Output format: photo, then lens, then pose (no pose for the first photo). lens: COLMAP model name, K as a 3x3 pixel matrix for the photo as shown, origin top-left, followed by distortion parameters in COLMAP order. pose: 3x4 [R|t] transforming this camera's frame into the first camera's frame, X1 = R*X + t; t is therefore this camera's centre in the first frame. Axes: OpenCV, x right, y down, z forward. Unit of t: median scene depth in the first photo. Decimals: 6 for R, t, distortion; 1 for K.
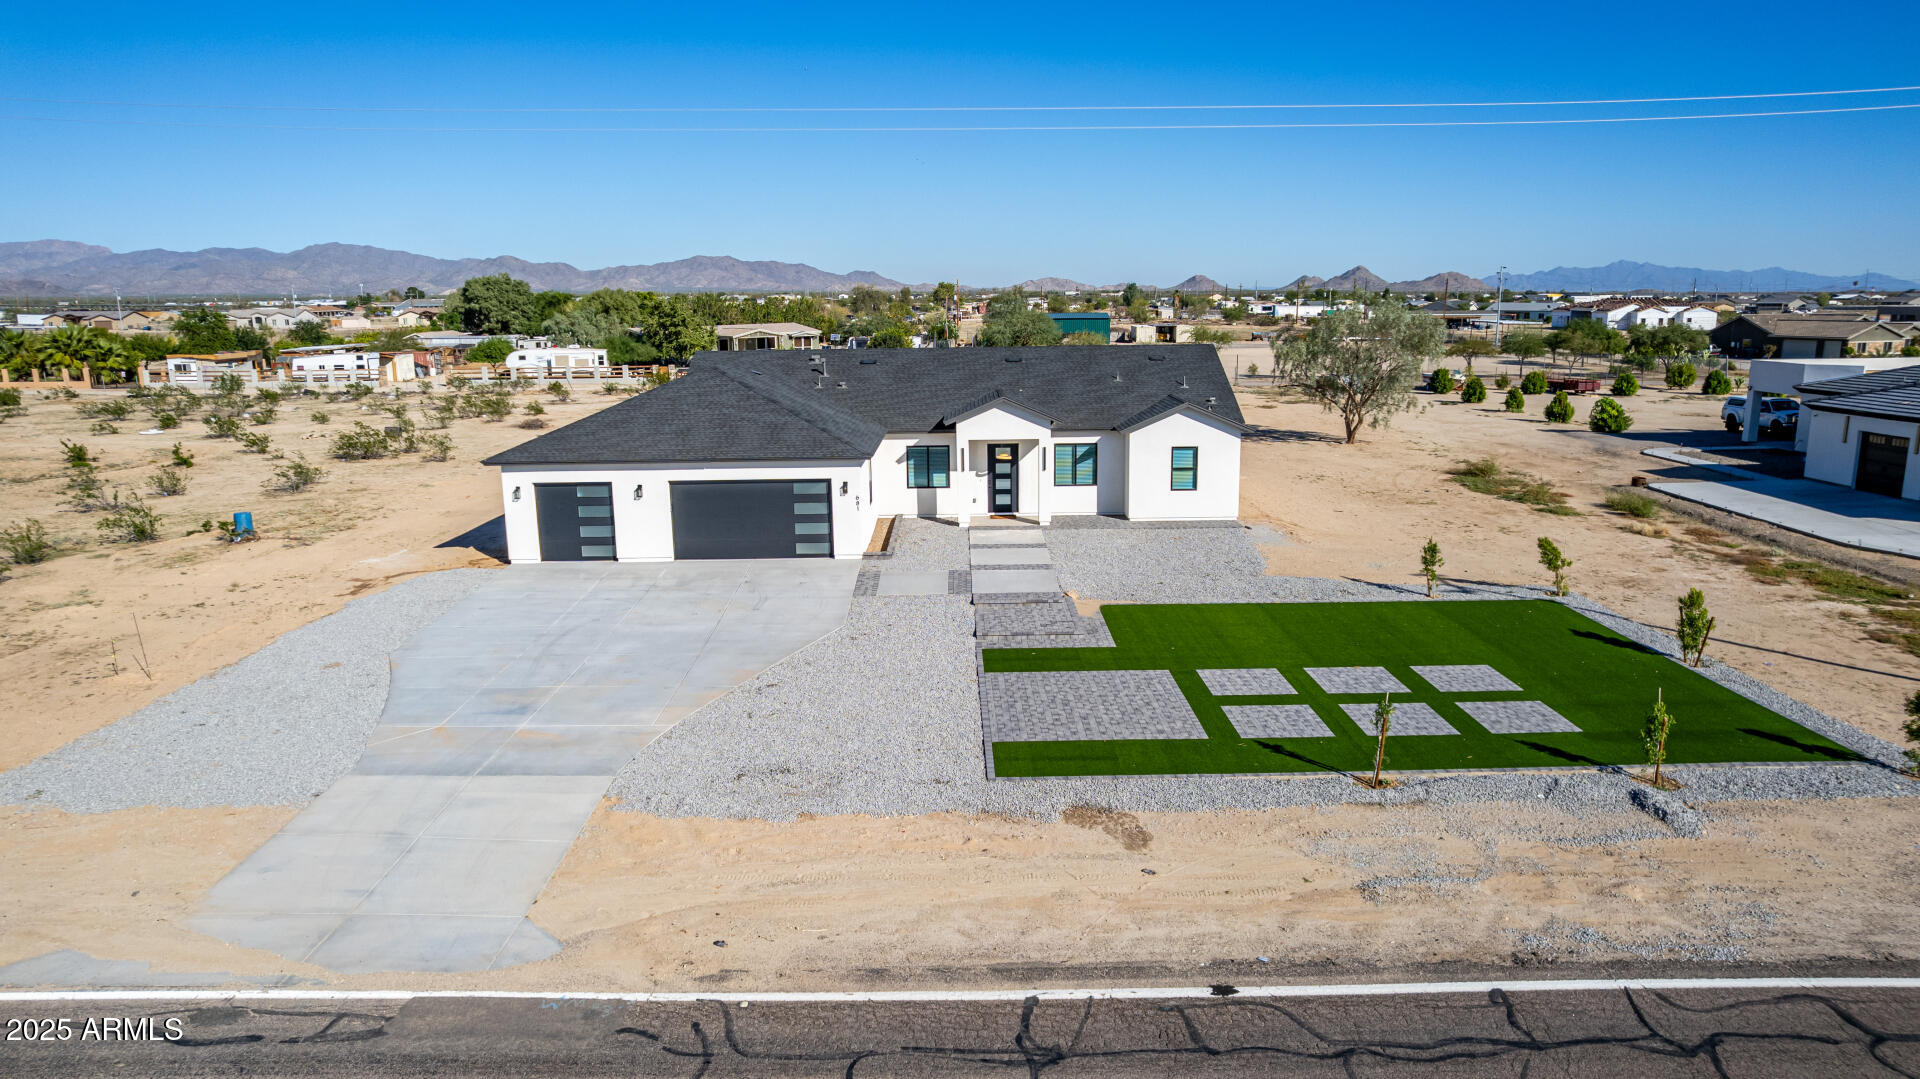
lens RADIAL K [[1233.5, 0, 964.2], [0, 1233.5, 536.6], [0, 0, 1]] dist [-0.080907, 0.077811]
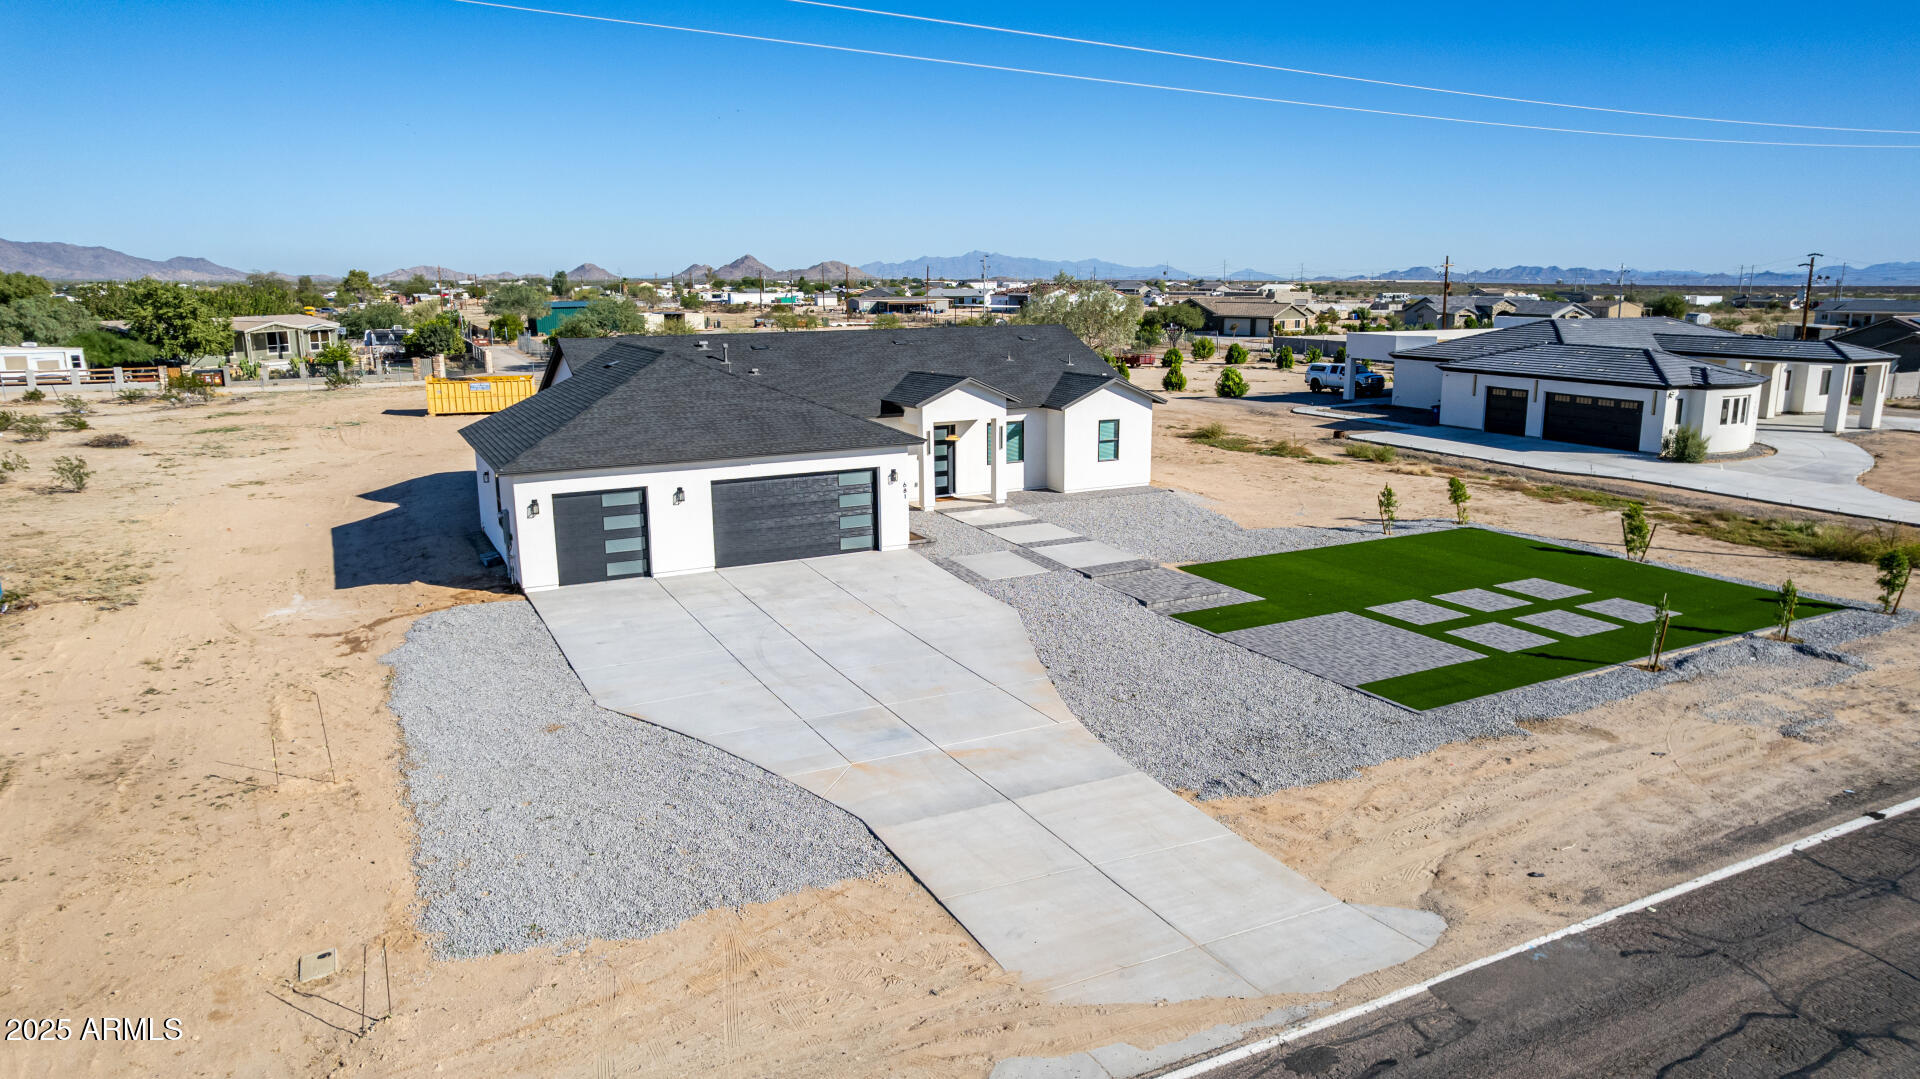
lens RADIAL K [[1236.0, 0, 964.2], [0, 1236.0, 548.0], [0, 0, 1]] dist [-0.077880, 0.071728]
pose [[0.887812, -0.091783, 0.450961, -0.523393], [0.083843, 0.995769, 0.037604, -0.016155], [-0.452504, 0.004425, 0.891751, 0.131365]]
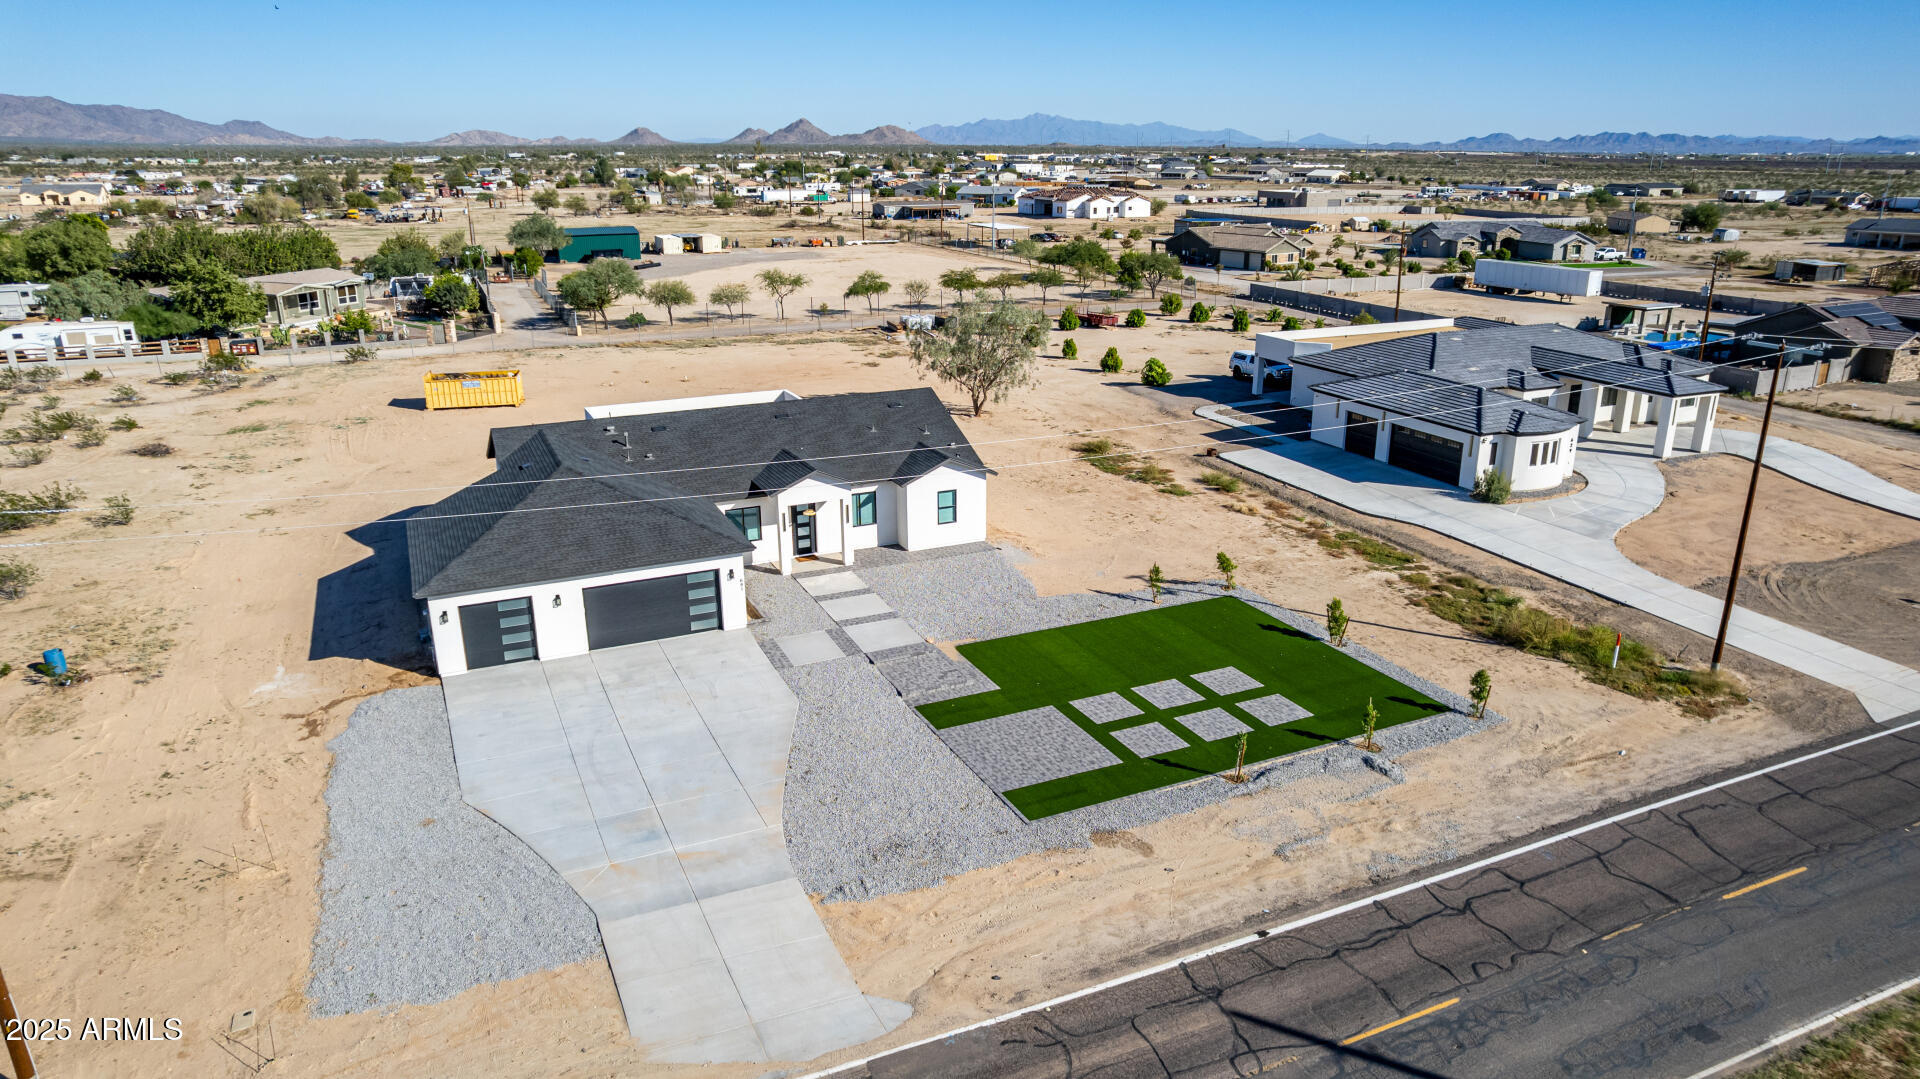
lens RADIAL K [[1236.0, 0, 964.2], [0, 1236.0, 548.0], [0, 0, 1]] dist [-0.077880, 0.071728]
pose [[0.908242, -0.122957, 0.399972, -0.403108], [0.073367, 0.987840, 0.137076, -0.233502], [-0.411963, -0.095154, 0.906219, -0.220220]]
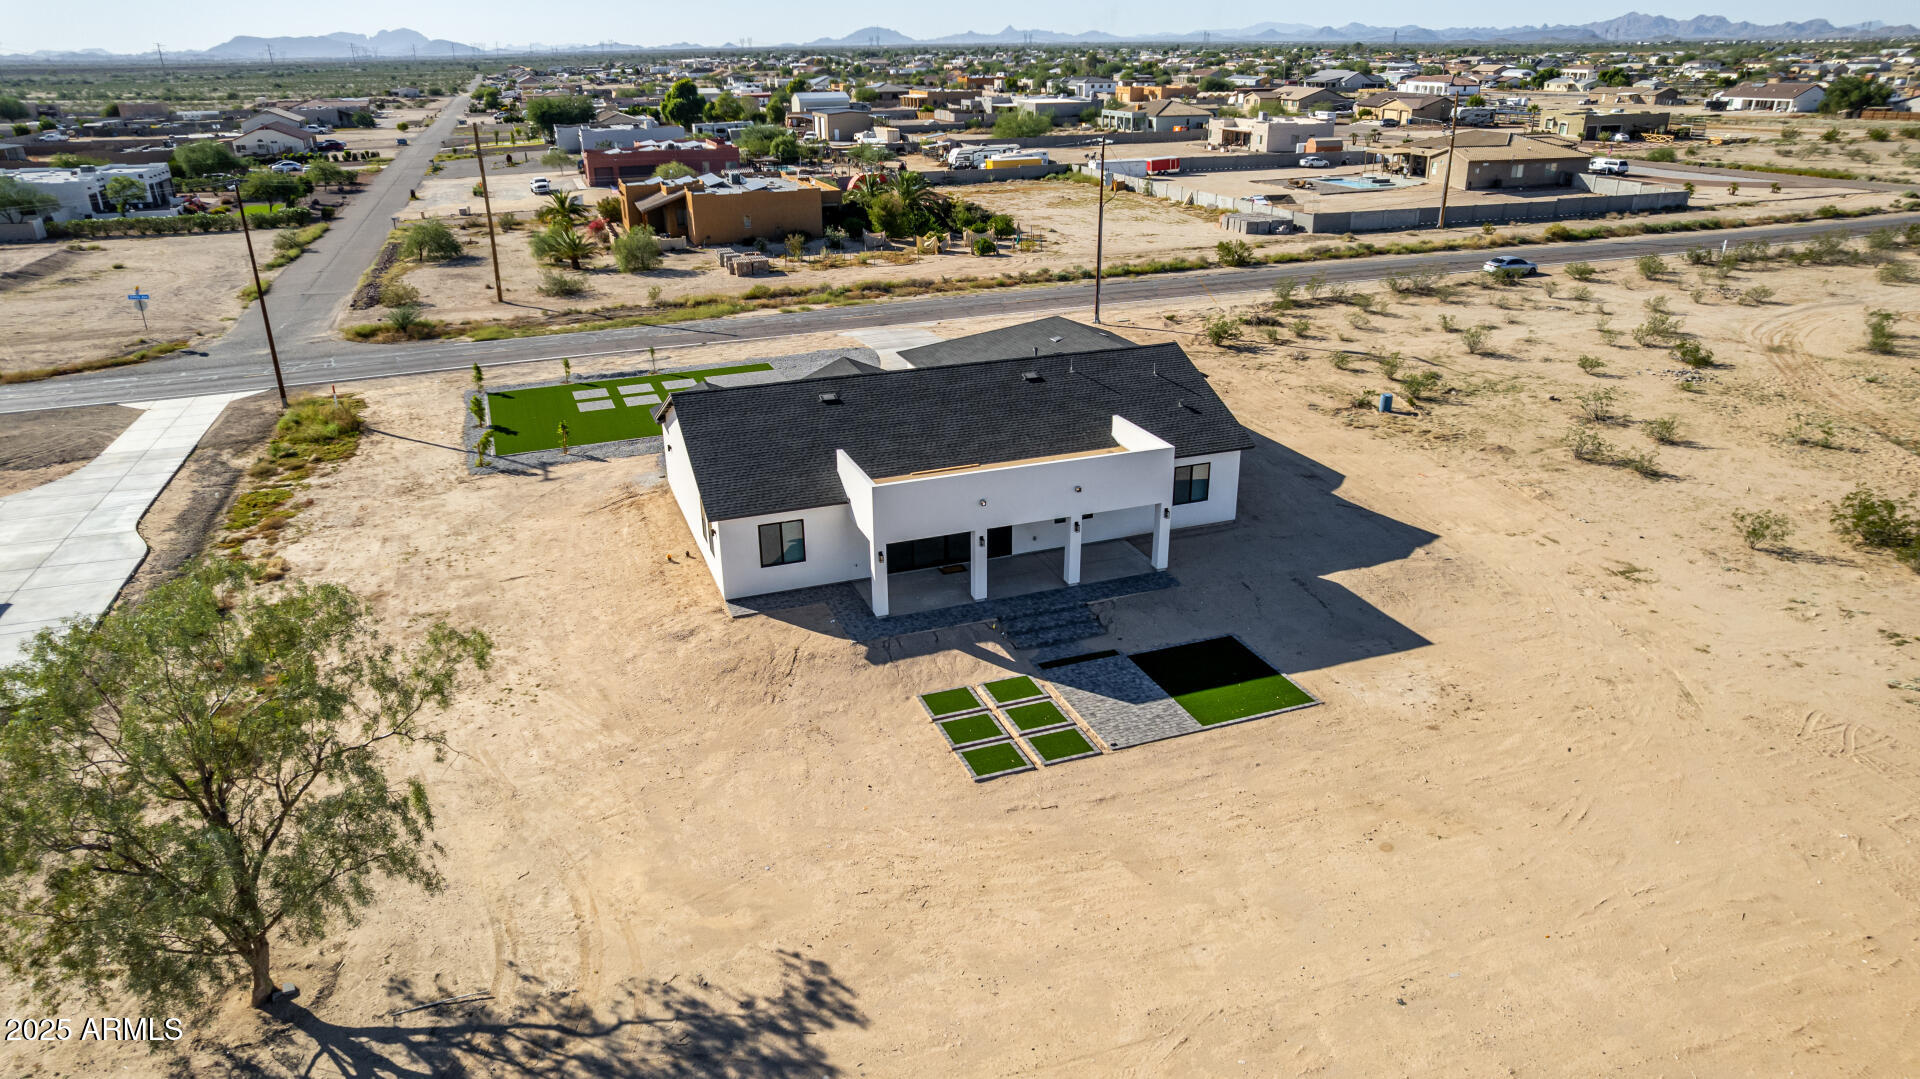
lens RADIAL K [[1233.5, 0, 964.2], [0, 1233.5, 536.6], [0, 0, 1]] dist [-0.080907, 0.077811]
pose [[-0.933463, 0.153048, -0.324381, 0.440716], [-0.050224, 0.839705, 0.540715, -0.802970], [0.355140, 0.521029, -0.776147, 2.595794]]
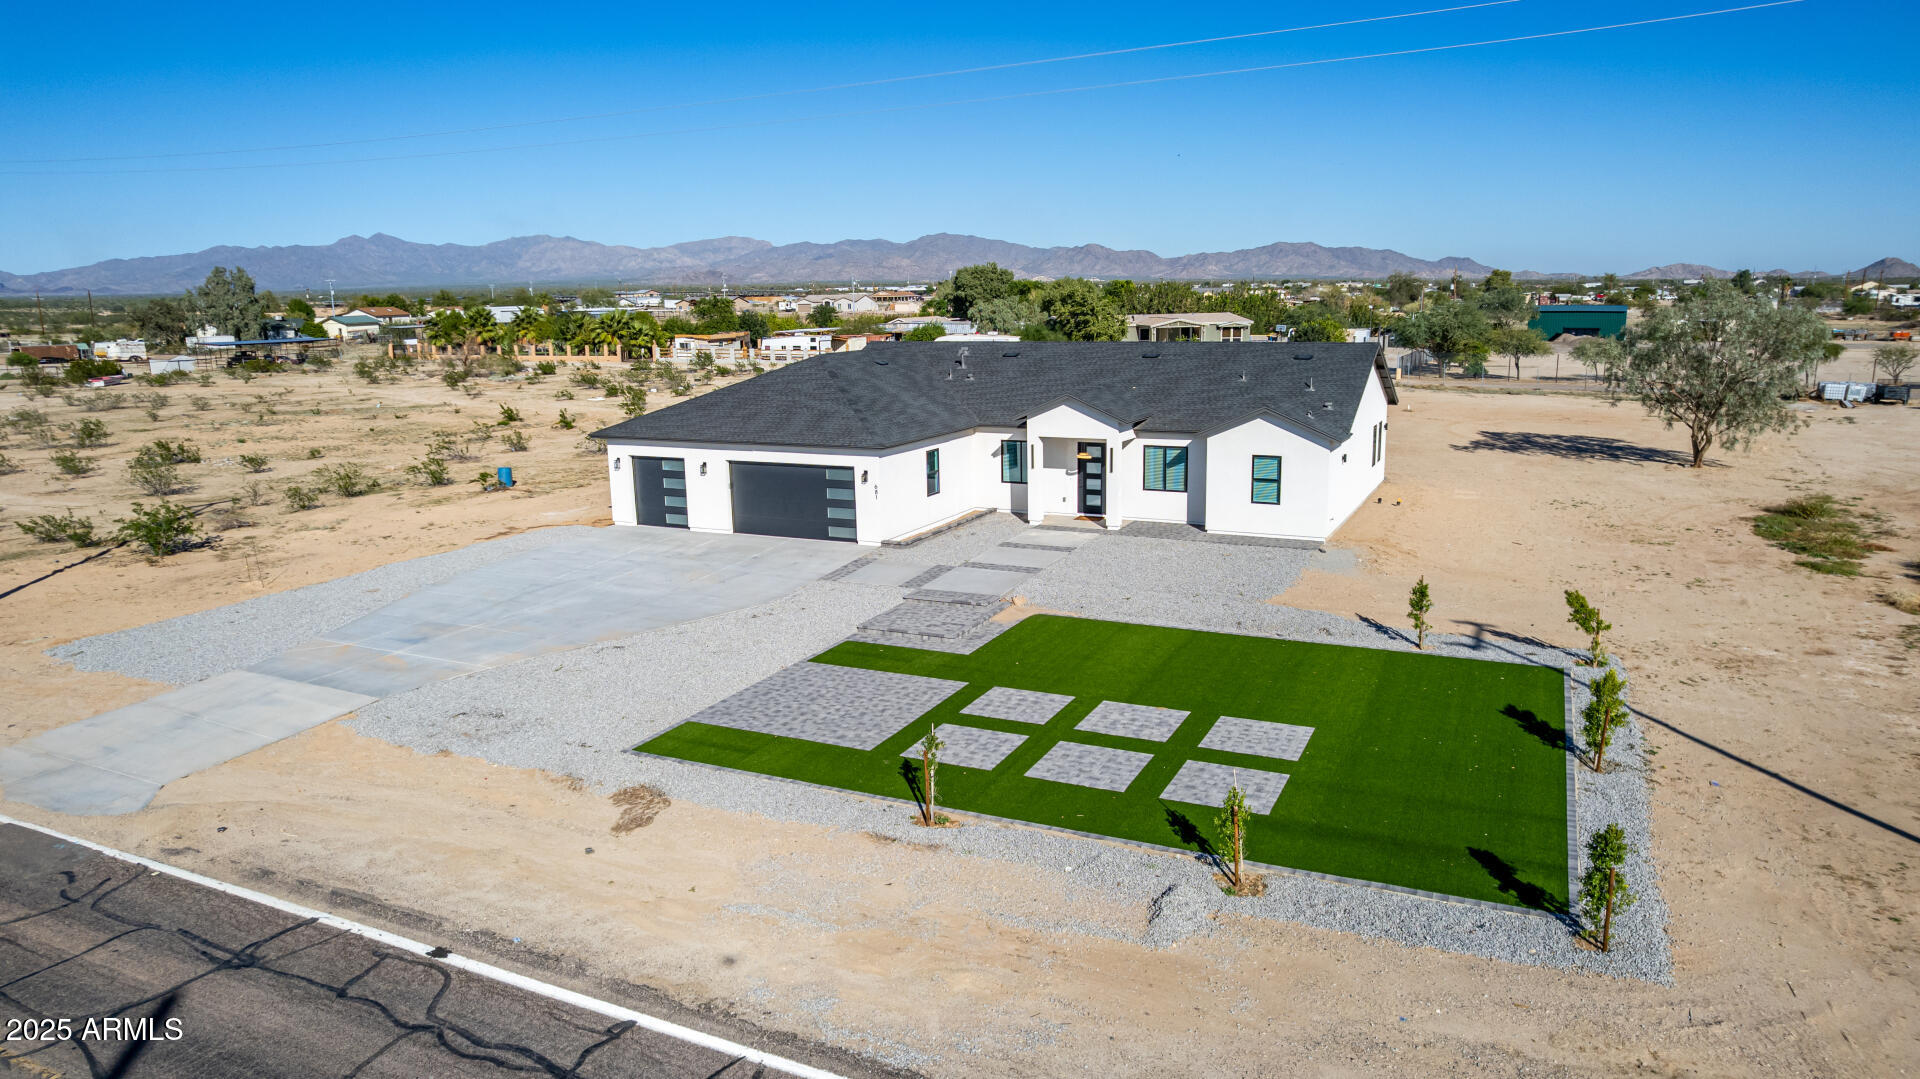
lens RADIAL K [[1249.5, 0, 964.2], [0, 1249.5, 524.3], [0, 0, 1]] dist [-0.079378, 0.076320]
pose [[0.899048, 0.077545, -0.430928, 0.467500], [-0.078419, 0.996796, 0.015765, -0.024362], [0.430770, 0.019619, 0.902249, 0.097086]]
